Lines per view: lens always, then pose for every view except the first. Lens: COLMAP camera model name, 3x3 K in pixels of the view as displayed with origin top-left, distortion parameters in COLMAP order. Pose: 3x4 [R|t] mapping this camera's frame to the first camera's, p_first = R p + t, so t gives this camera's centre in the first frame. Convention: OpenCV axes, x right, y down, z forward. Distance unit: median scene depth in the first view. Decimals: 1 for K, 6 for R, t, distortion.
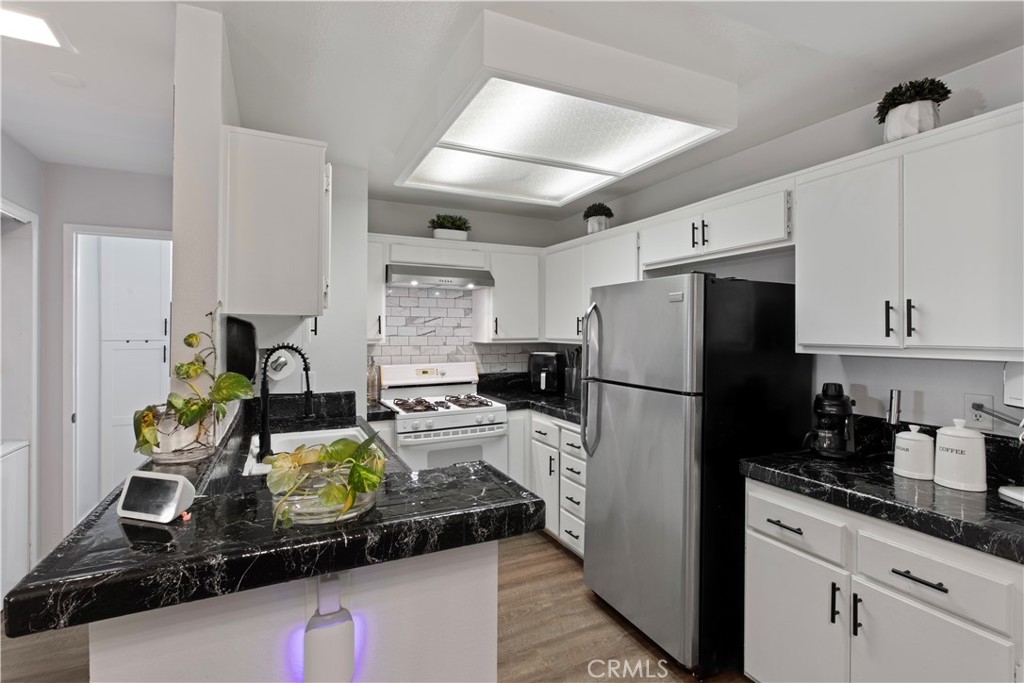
lens RADIAL K [[485.2, 0, 512.7], [0, 485.2, 336.4], [0, 0, 1]] dist [-0.005634, 0.001807]
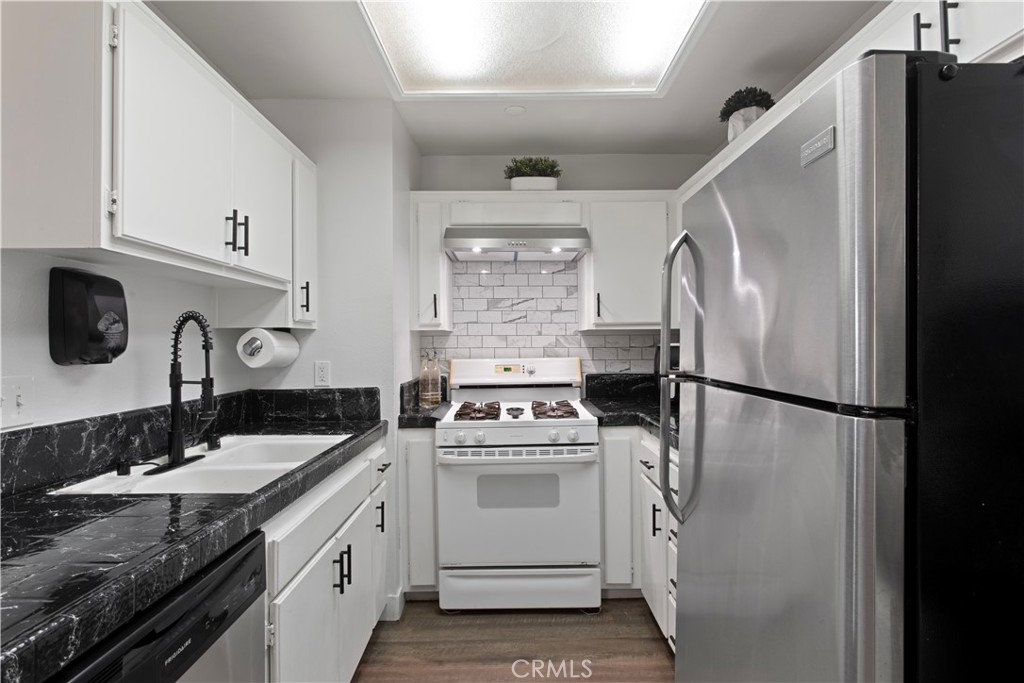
lens RADIAL K [[485.2, 0, 508.9], [0, 485.2, 341.4], [0, 0, 1]] dist [-0.005634, 0.001807]
pose [[0.901362, -0.008397, -0.432985, 0.162818], [0.003871, 0.999928, -0.011334, 0.040829], [0.433049, 0.008540, 0.901330, 0.326407]]
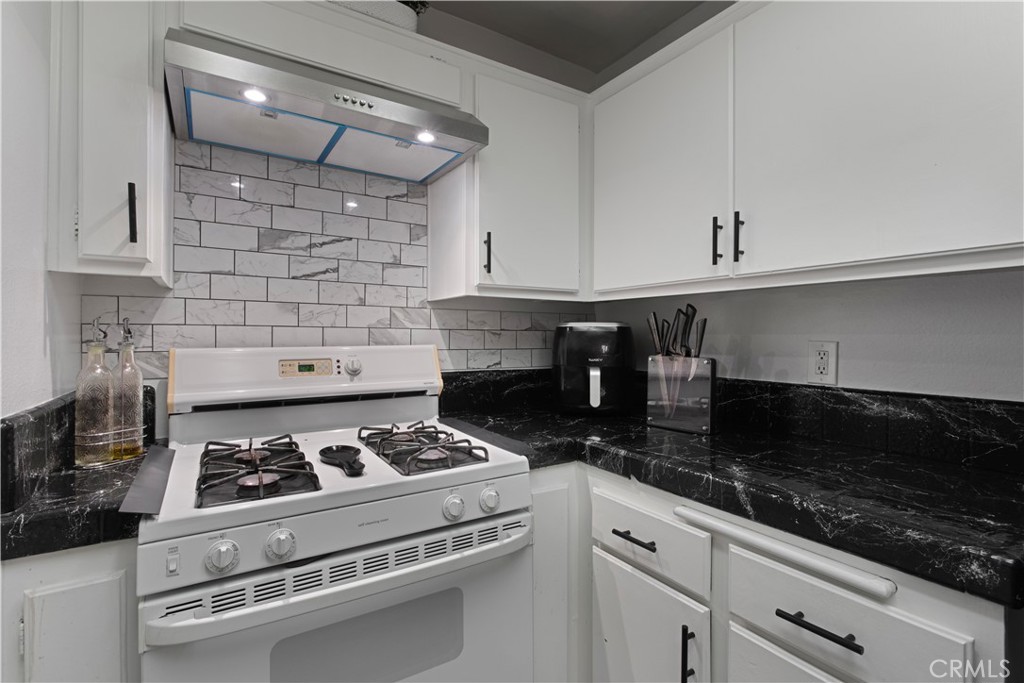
lens RADIAL K [[485.2, 0, 511.8], [0, 485.2, 334.7], [0, 0, 1]] dist [-0.005634, 0.001807]
pose [[0.994503, 0.002312, 0.104681, -0.060247], [-0.000645, 0.999872, -0.015959, 0.056693], [-0.104705, 0.015803, 0.994378, 0.629893]]
